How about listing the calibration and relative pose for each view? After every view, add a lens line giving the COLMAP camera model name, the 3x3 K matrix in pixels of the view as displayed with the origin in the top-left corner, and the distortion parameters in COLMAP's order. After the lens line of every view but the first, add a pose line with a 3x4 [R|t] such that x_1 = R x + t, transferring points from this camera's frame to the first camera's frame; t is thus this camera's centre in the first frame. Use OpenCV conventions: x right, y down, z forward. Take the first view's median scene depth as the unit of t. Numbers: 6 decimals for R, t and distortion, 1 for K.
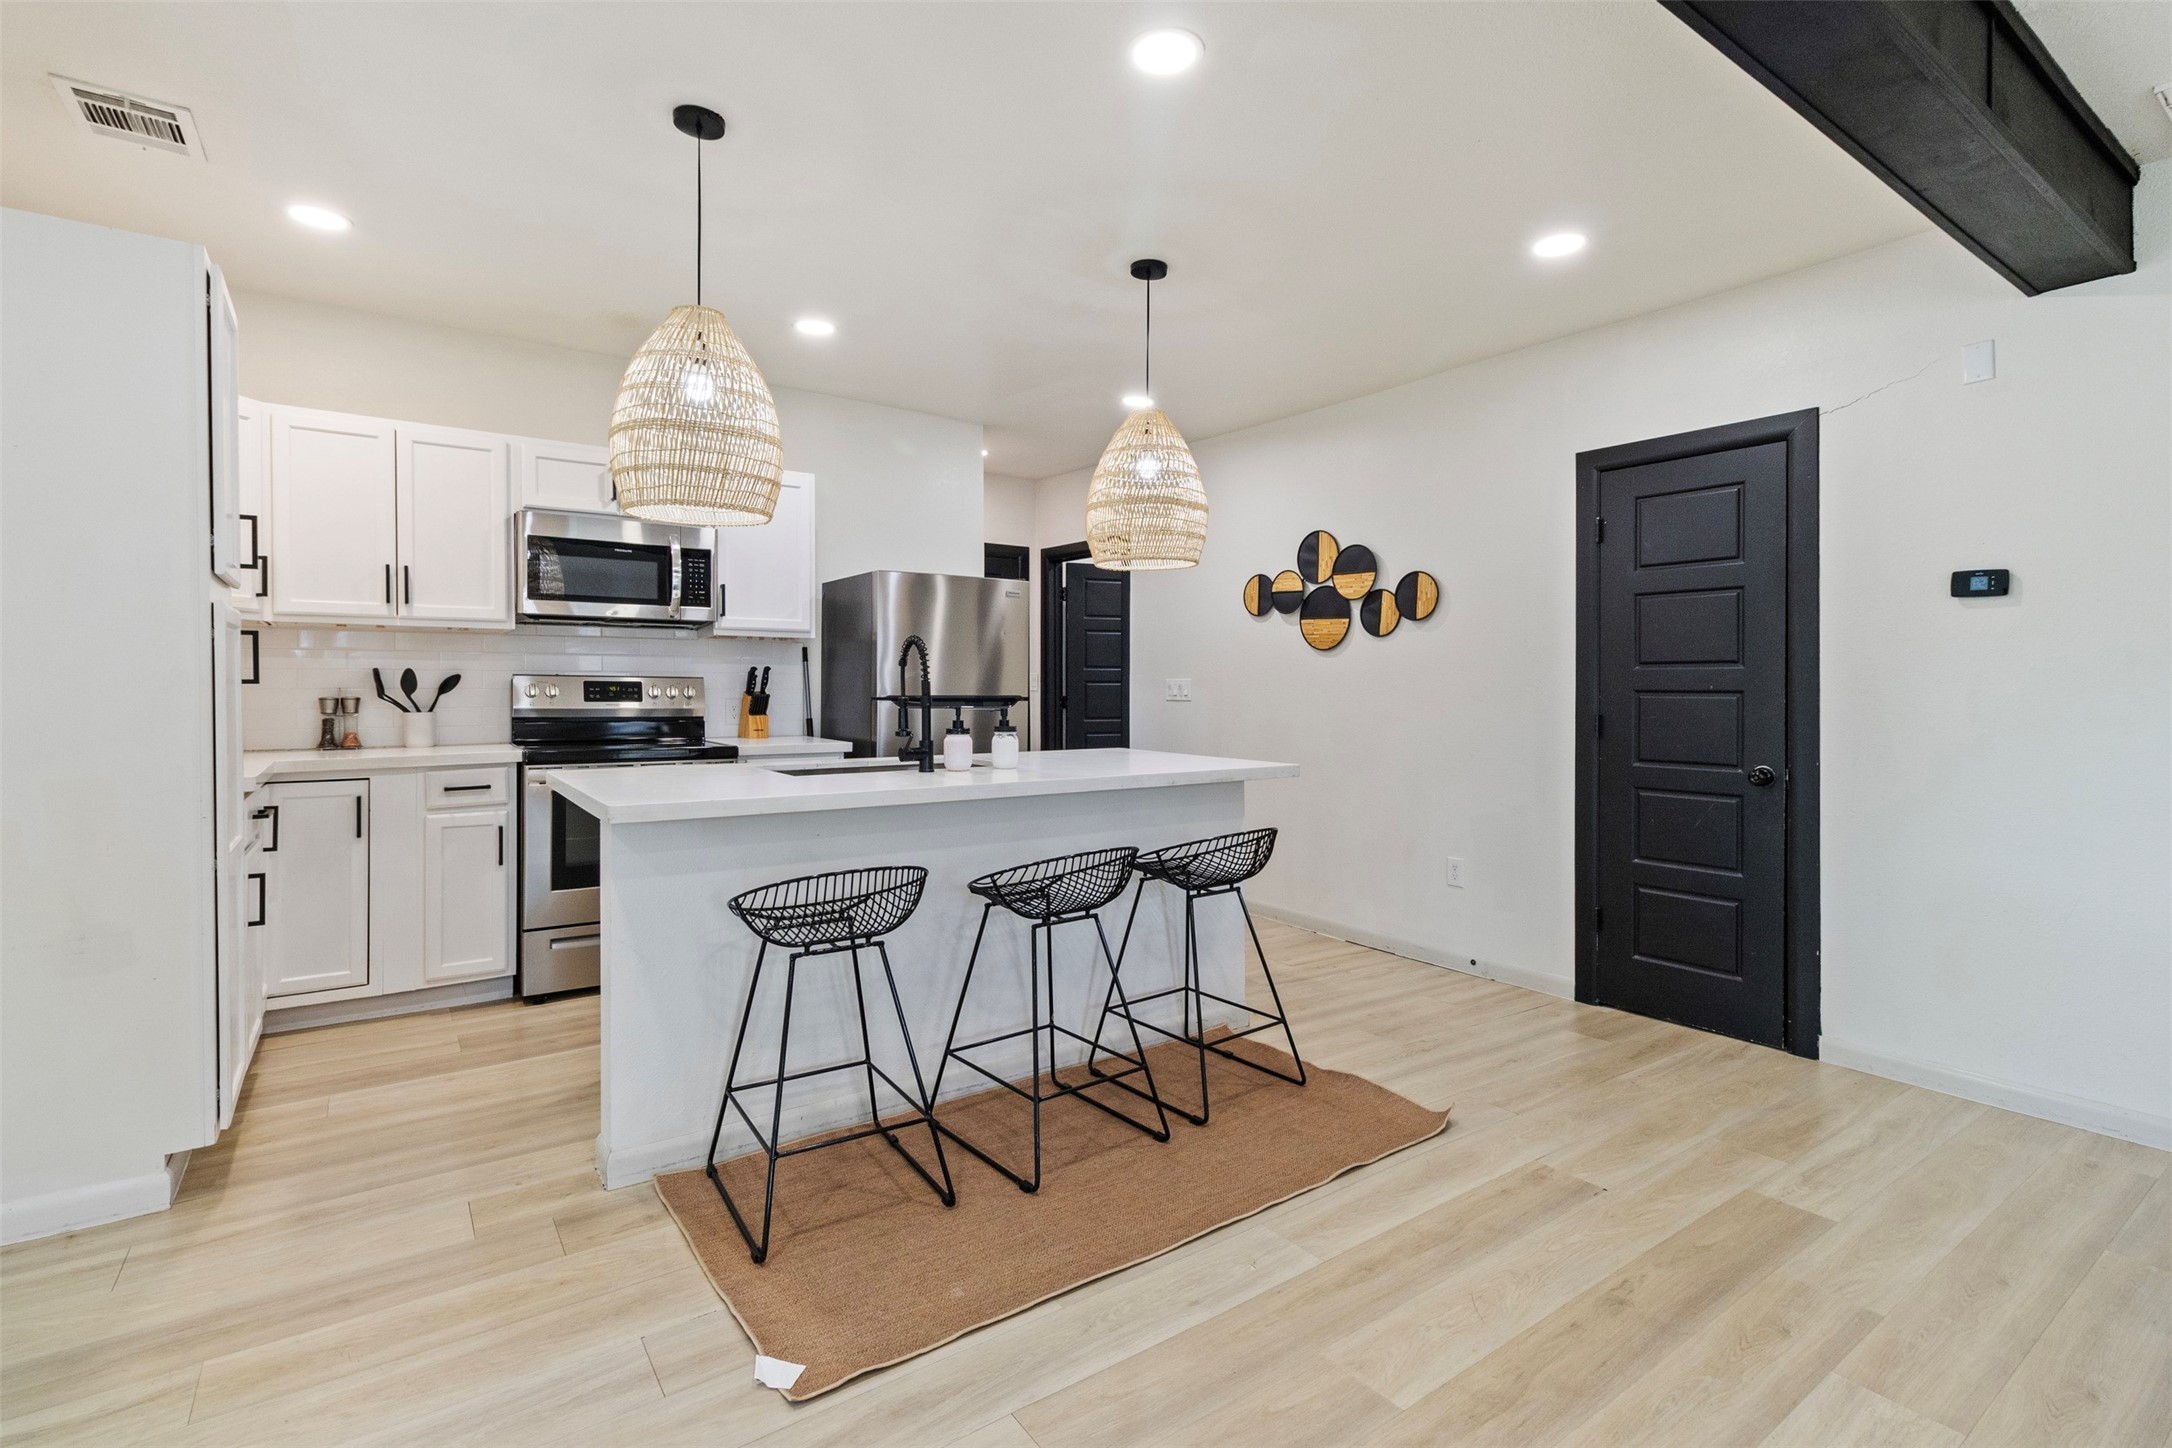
lens RADIAL K [[998.4, 0, 1081.8], [0, 998.4, 669.1], [0, 0, 1]] dist [0.002164, 0.000836]
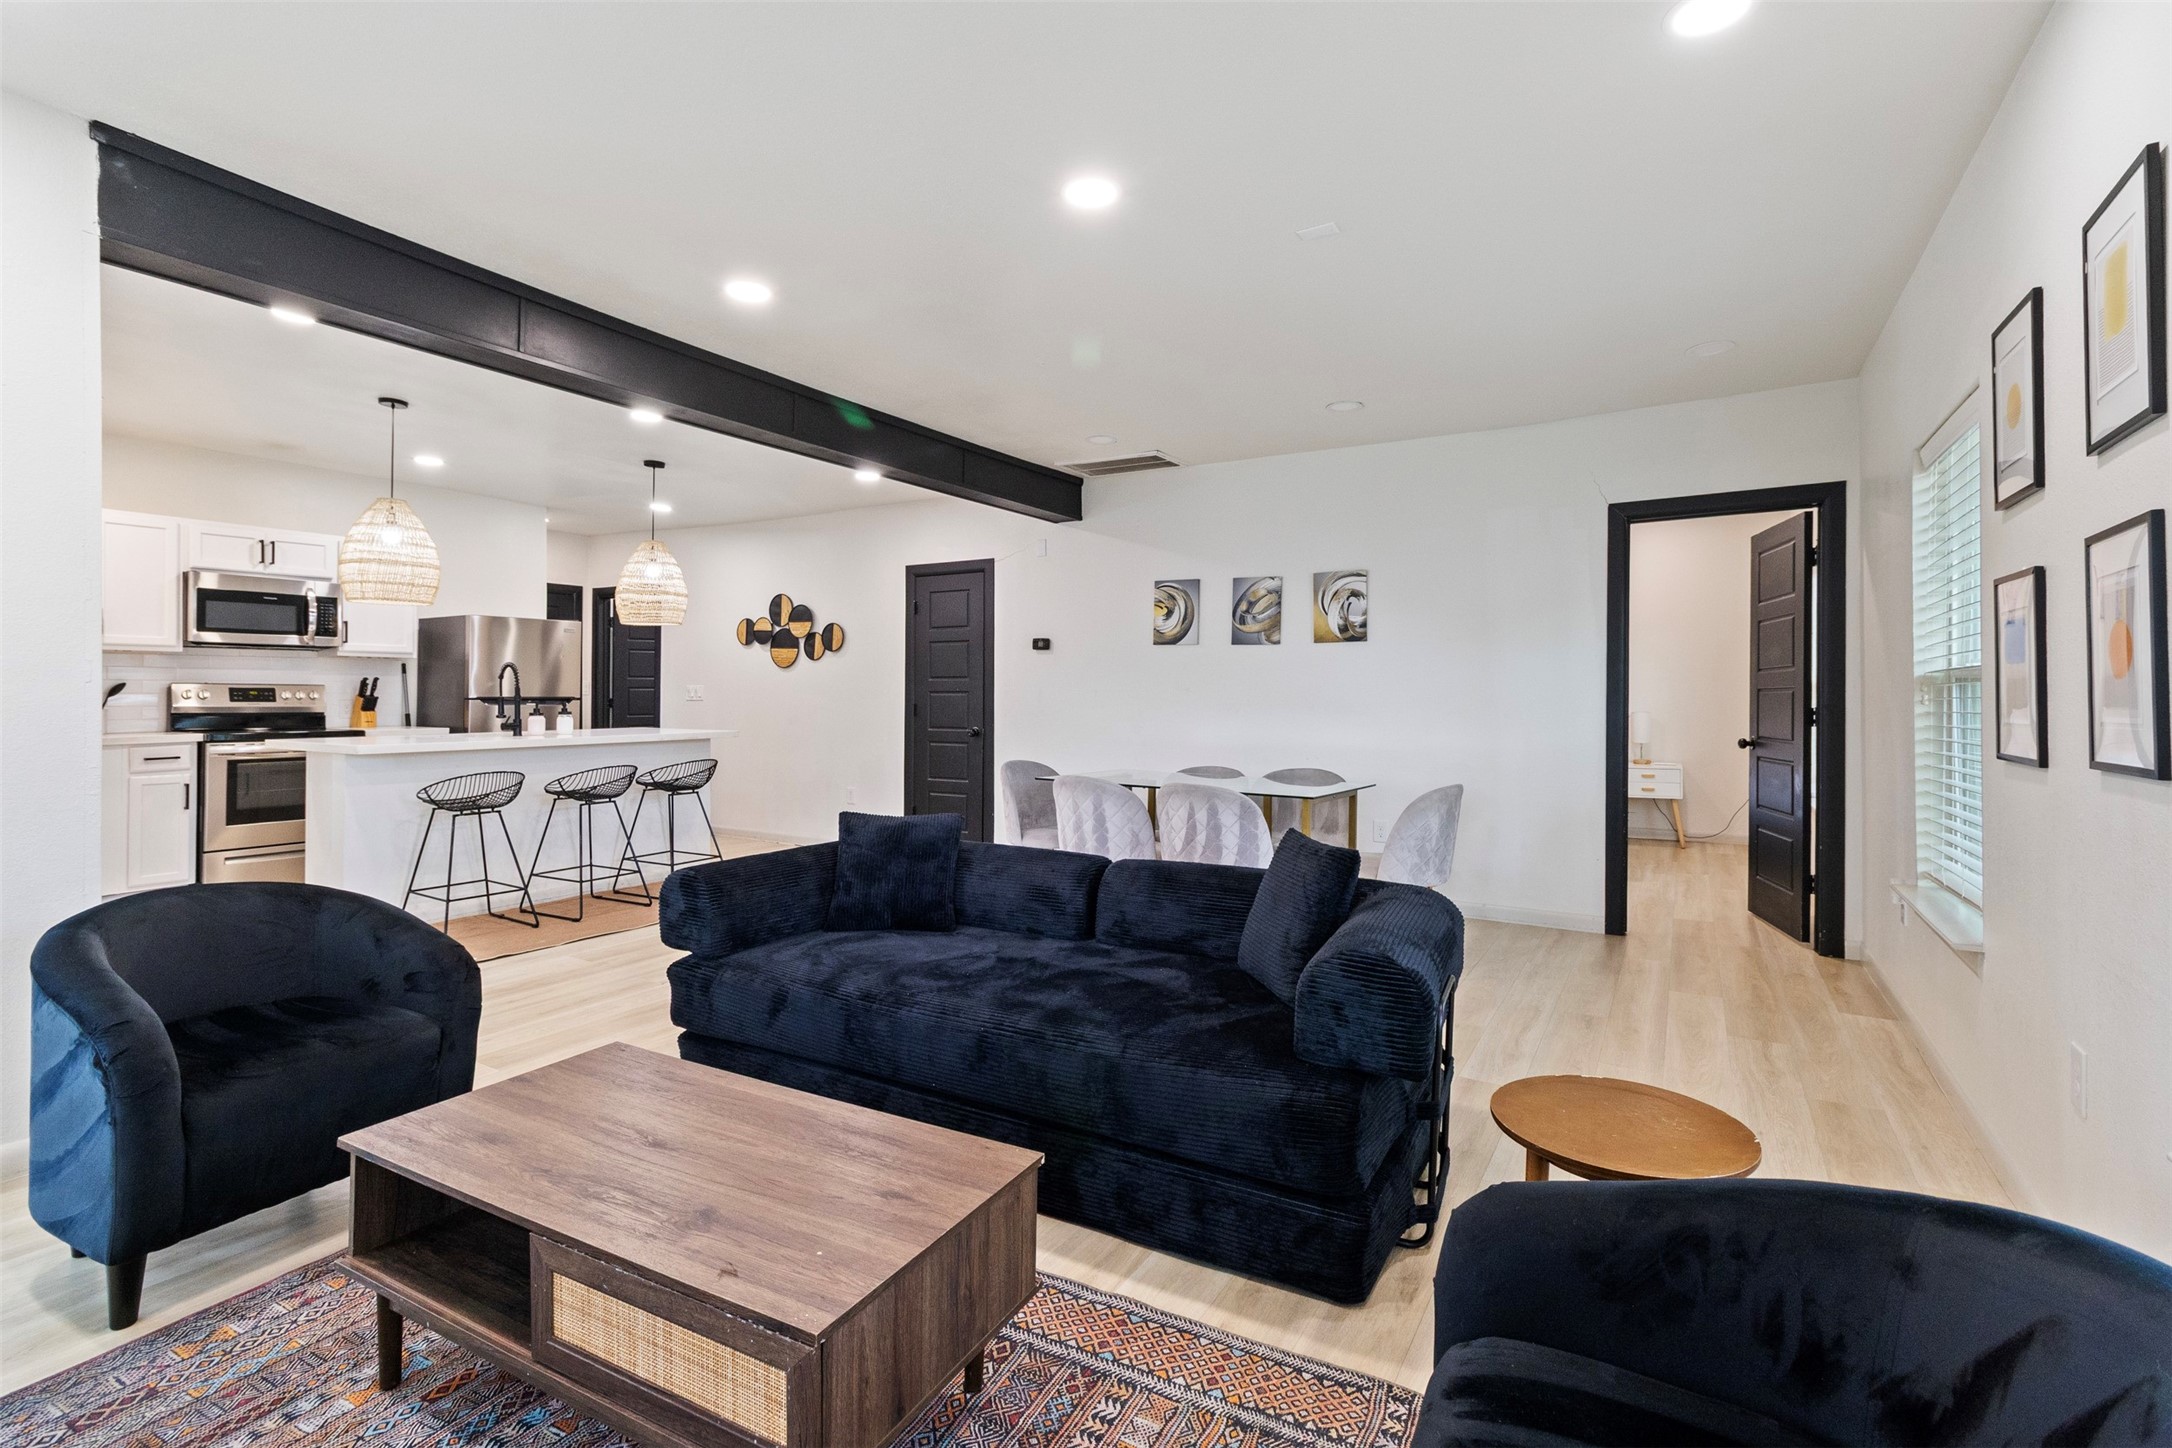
lens RADIAL K [[998.4, 0, 1081.8], [0, 998.4, 669.1], [0, 0, 1]] dist [0.002164, 0.000836]
pose [[0.918164, 0.005875, 0.396157, 0.050258], [-0.003622, 0.999973, -0.006434, -0.009388], [-0.396184, 0.004473, 0.918160, -0.792804]]
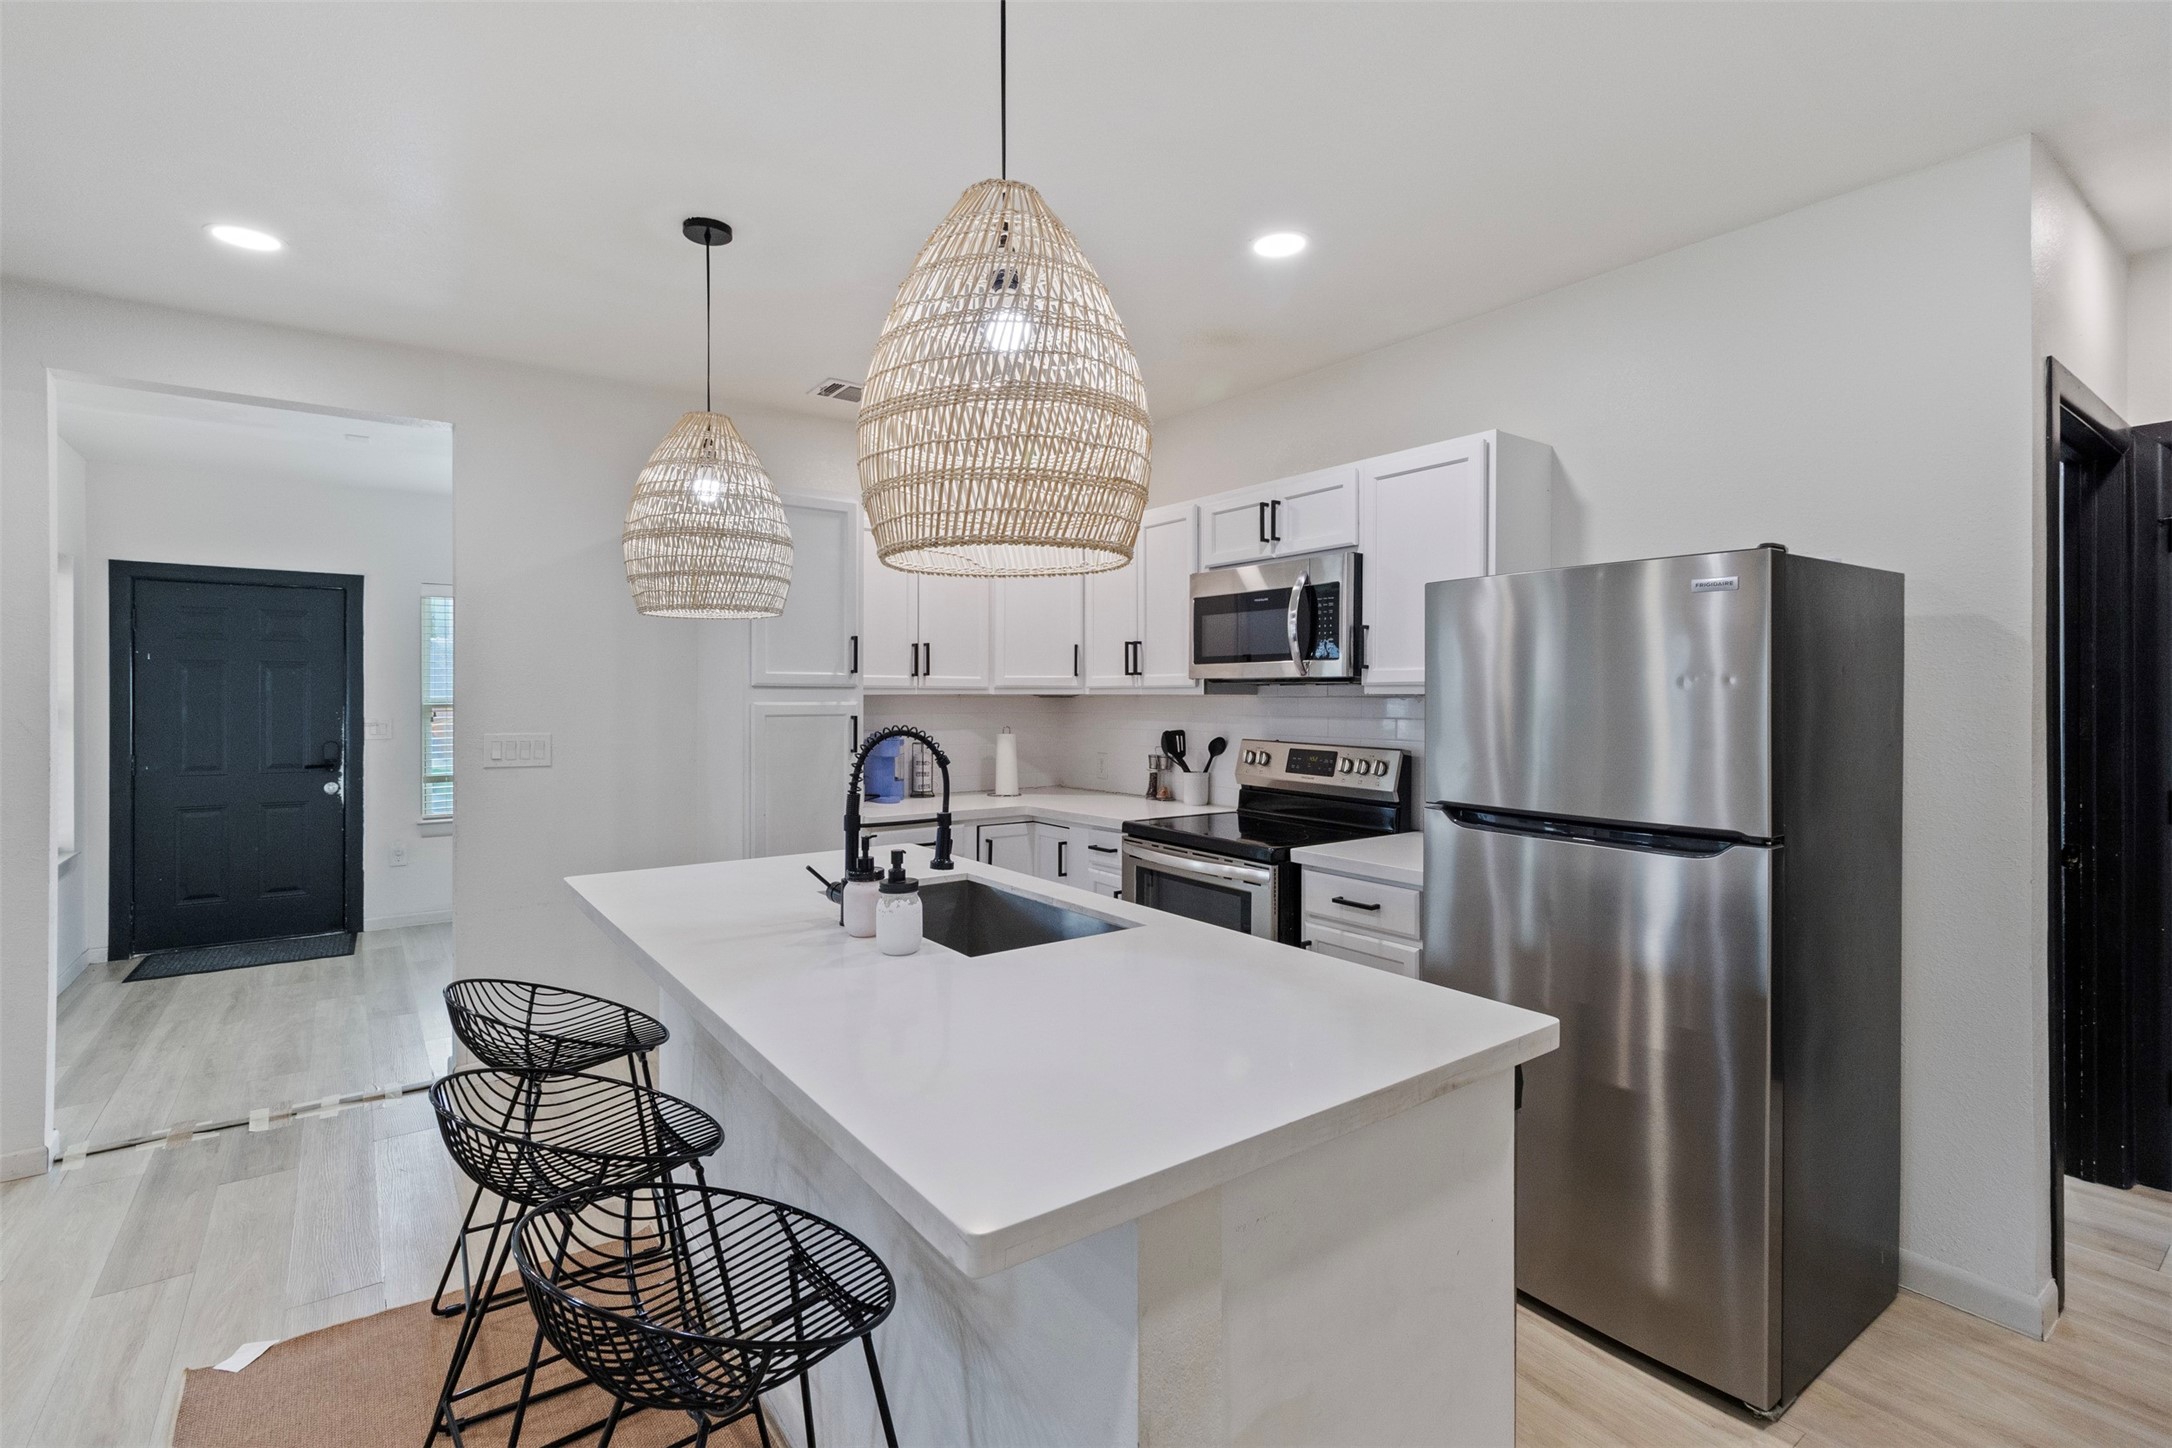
lens RADIAL K [[993.1, 0, 1076.3], [0, 993.1, 690.4], [0, 0, 1]] dist [0.001799, 0.000627]
pose [[0.018049, -0.007440, -0.999809, 0.376557], [0.007707, 0.999944, -0.007302, -0.035332], [0.999807, -0.007574, 0.018105, 0.808660]]
